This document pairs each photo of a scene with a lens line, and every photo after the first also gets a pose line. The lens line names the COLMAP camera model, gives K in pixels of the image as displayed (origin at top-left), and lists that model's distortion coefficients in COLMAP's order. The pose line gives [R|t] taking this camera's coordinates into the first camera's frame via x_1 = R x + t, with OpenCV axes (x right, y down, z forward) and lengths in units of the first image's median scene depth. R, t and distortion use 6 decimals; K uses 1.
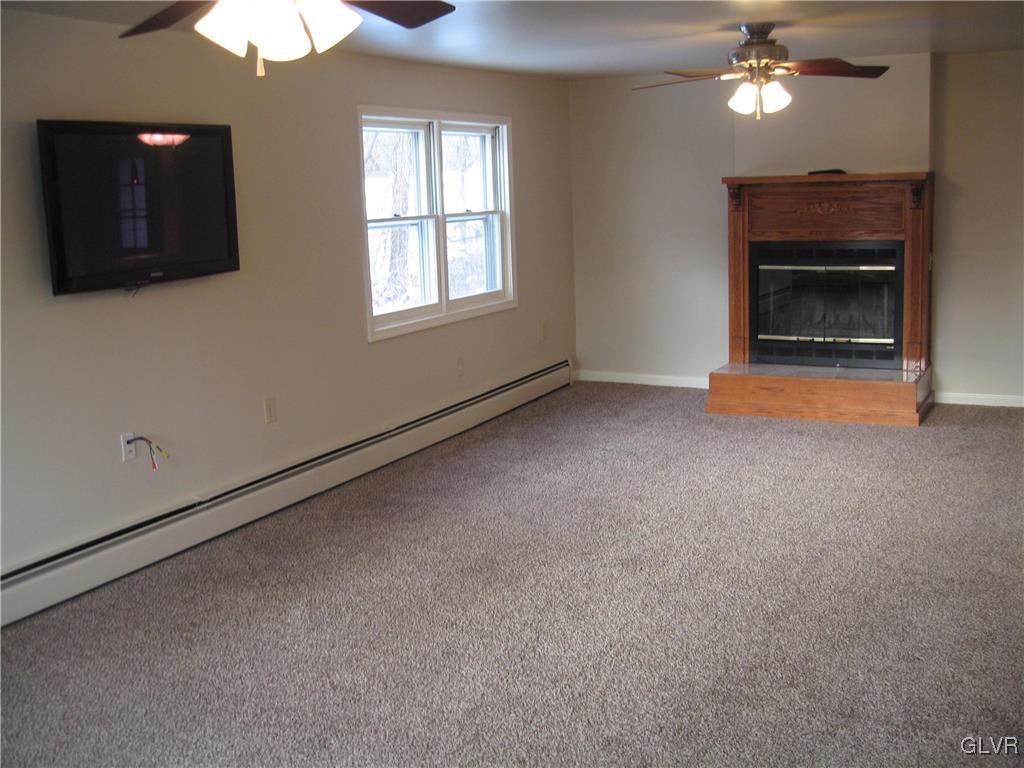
lens RADIAL K [[1117.0, 0, 518.2], [0, 1117.0, 388.0], [0, 0, 1]] dist [-0.110094, 0.000000]
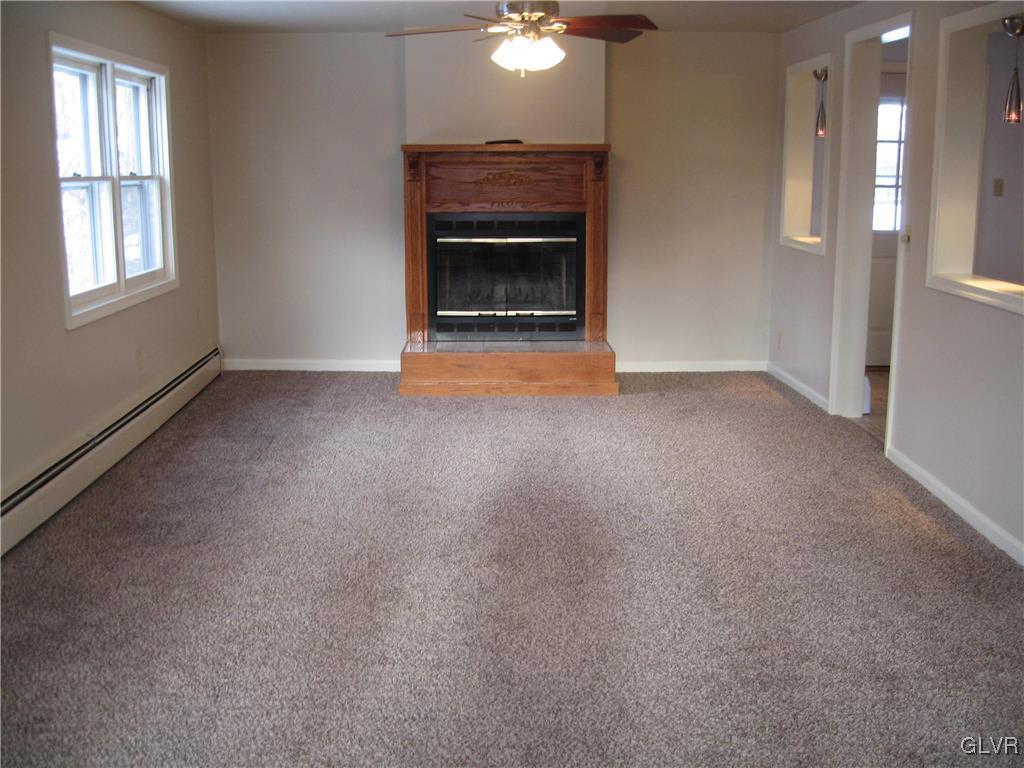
lens RADIAL K [[1117.0, 0, 510.2], [0, 1117.0, 386.3], [0, 0, 1]] dist [-0.110094, 0.000000]
pose [[0.881999, -0.057941, 0.467676, -0.194698], [0.055024, 0.998287, 0.019909, 0.001060], [-0.468028, 0.008174, 0.883676, 0.133071]]
